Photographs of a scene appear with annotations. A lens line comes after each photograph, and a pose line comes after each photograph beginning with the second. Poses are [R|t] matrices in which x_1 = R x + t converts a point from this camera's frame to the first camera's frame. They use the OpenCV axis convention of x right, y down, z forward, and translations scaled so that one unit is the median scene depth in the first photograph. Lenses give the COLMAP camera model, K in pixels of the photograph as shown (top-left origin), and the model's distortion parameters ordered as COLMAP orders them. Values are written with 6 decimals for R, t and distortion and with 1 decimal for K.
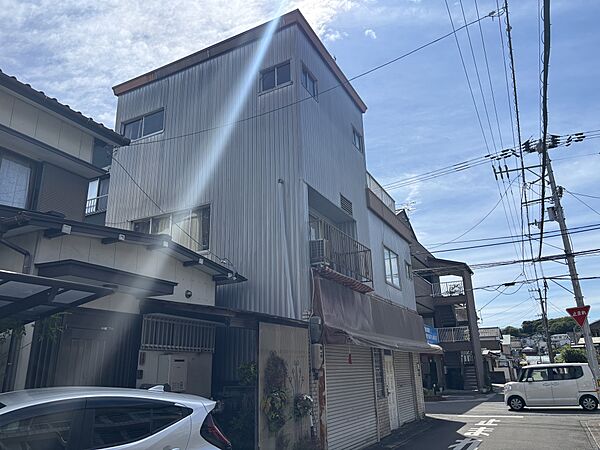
lens RADIAL K [[452.4, 0, 300.0], [0, 452.4, 225.0], [0, 0, 1]] dist [0.029933, -0.007076]
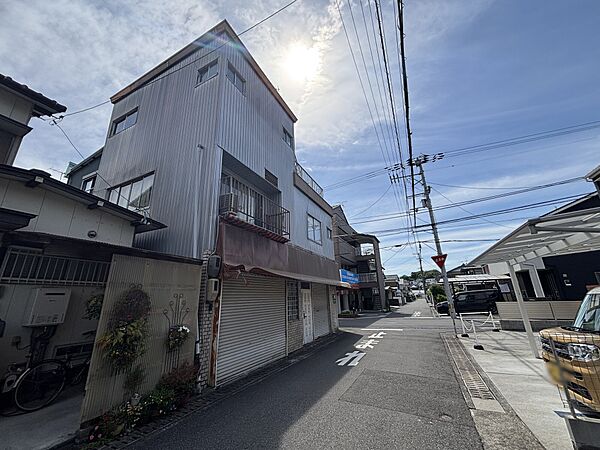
lens RADIAL K [[241.2, 0, 299.7], [0, 241.2, 223.2], [0, 0, 1]] dist [0.000868, 0.000105]
pose [[0.999781, 0.000981, 0.020882, 0.145348], [-0.001097, 0.999984, 0.005580, 0.072270], [-0.020876, -0.005602, 0.999766, 0.238369]]
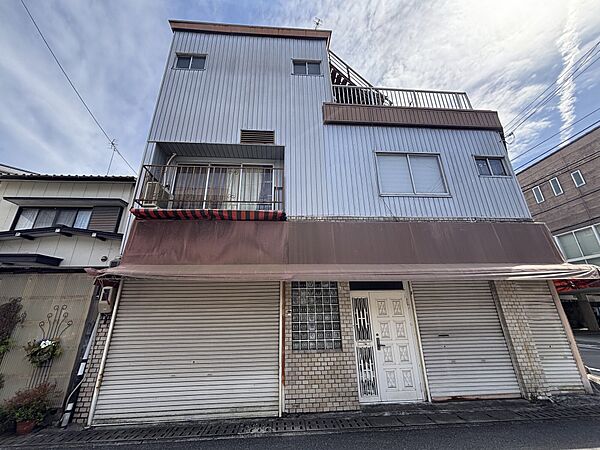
lens RADIAL K [[241.2, 0, 299.7], [0, 241.2, 223.2], [0, 0, 1]] dist [0.000868, 0.000105]
pose [[0.525150, -0.279704, -0.803731, 0.423776], [0.264767, 0.951272, -0.158053, 0.194474], [0.808775, -0.129800, 0.573616, 0.635292]]
